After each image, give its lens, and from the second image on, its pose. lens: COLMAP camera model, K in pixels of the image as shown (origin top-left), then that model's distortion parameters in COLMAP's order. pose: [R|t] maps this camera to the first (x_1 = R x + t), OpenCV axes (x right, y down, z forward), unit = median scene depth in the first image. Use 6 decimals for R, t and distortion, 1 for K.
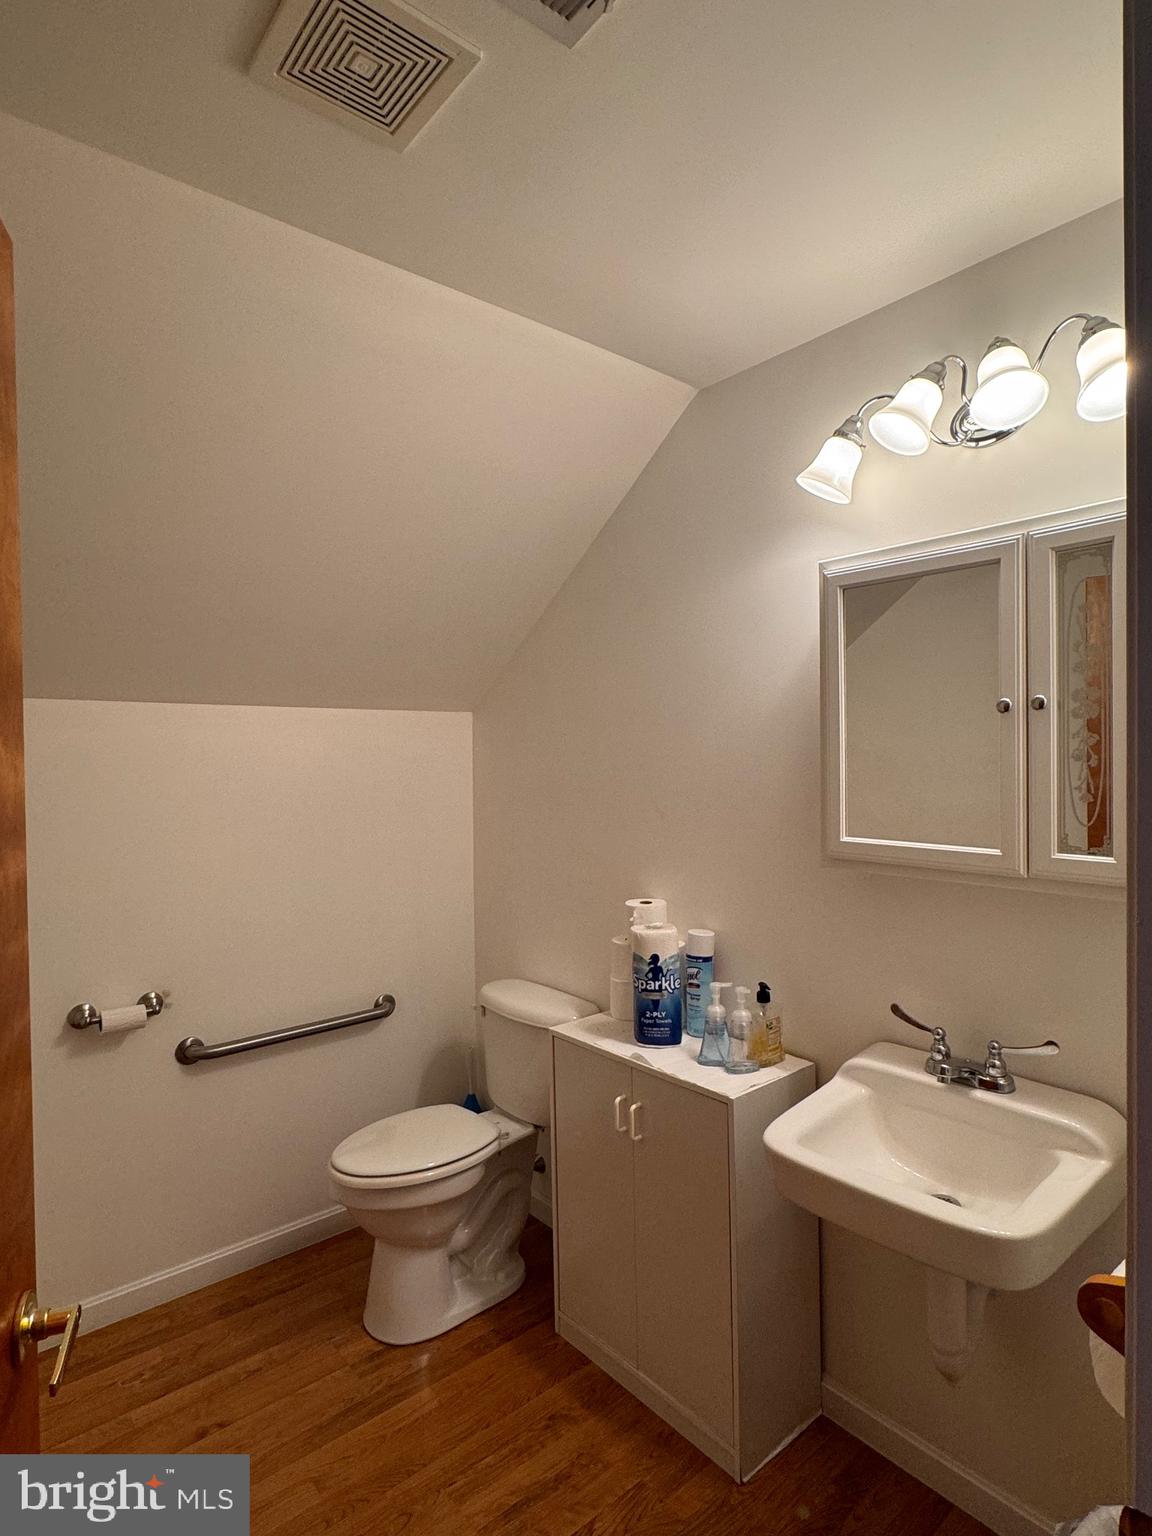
lens RADIAL K [[824.8, 0, 577.3], [0, 824.8, 765.8], [0, 0, 1]] dist [0.005541, -0.003232]
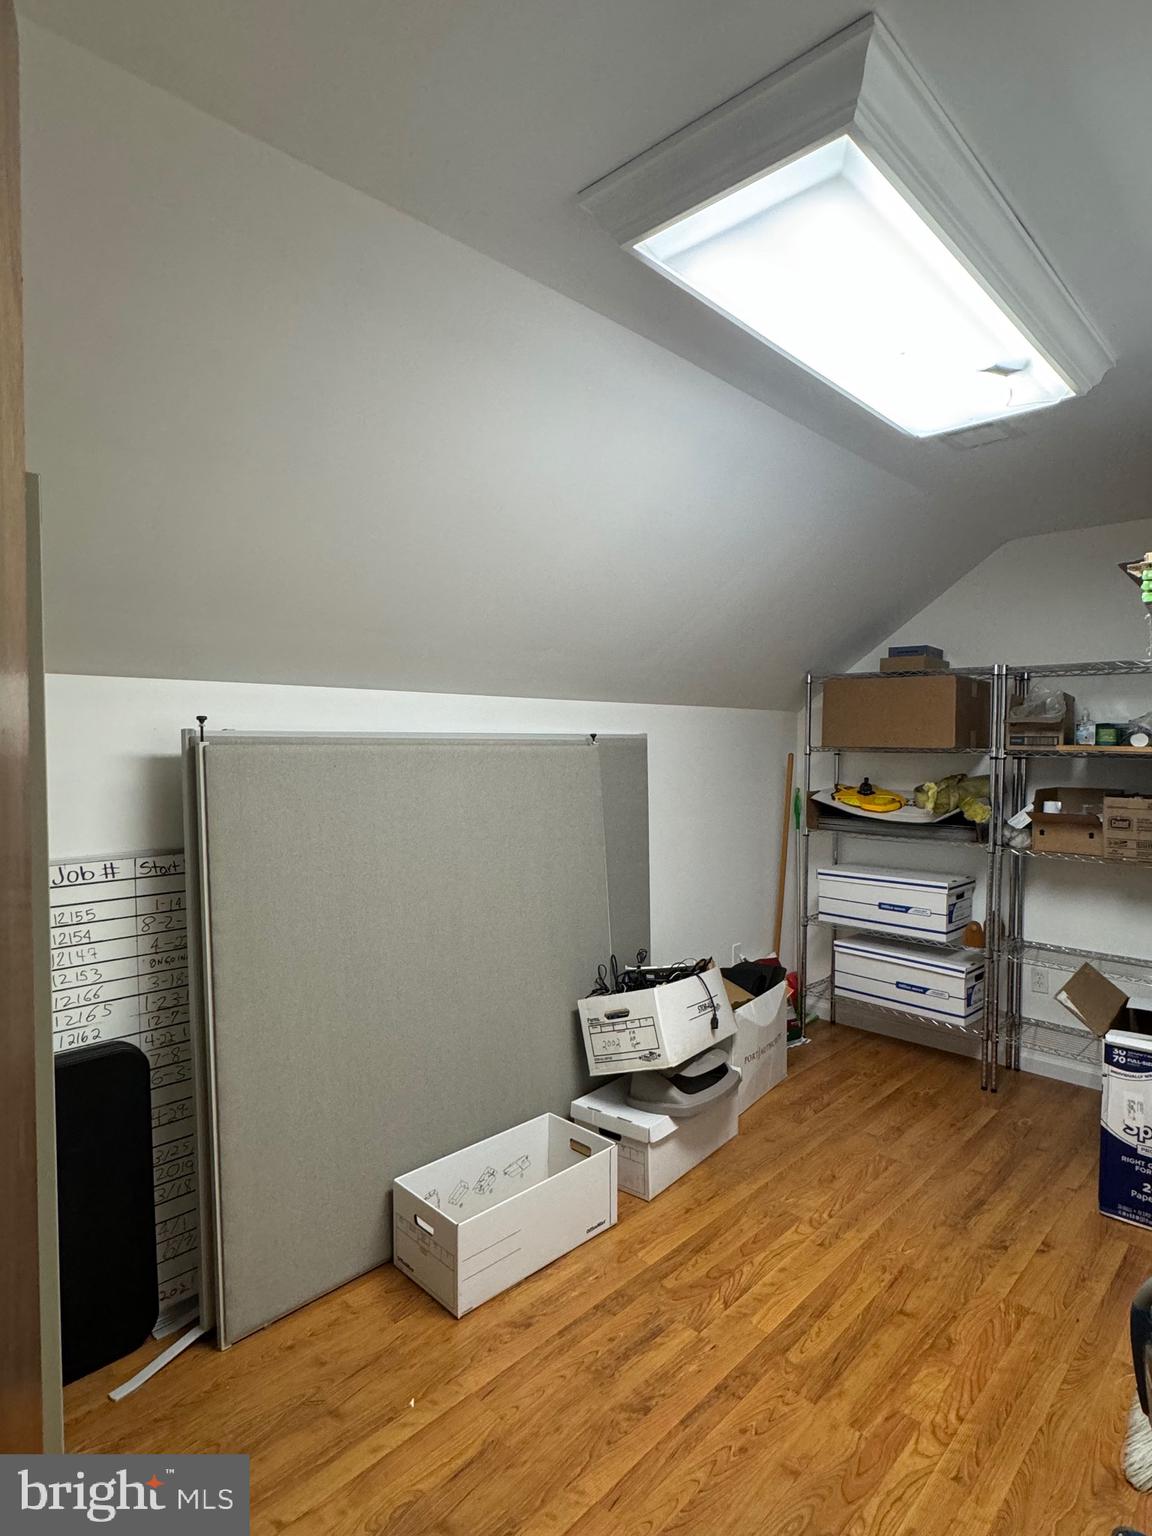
lens RADIAL K [[824.8, 0, 578.1], [0, 824.8, 762.7], [0, 0, 1]] dist [0.005541, -0.003232]
pose [[-0.994273, 0.016751, -0.105551, 0.154038], [0.010609, 0.998232, 0.058481, -0.054851], [0.106344, 0.057026, -0.992693, 2.083205]]
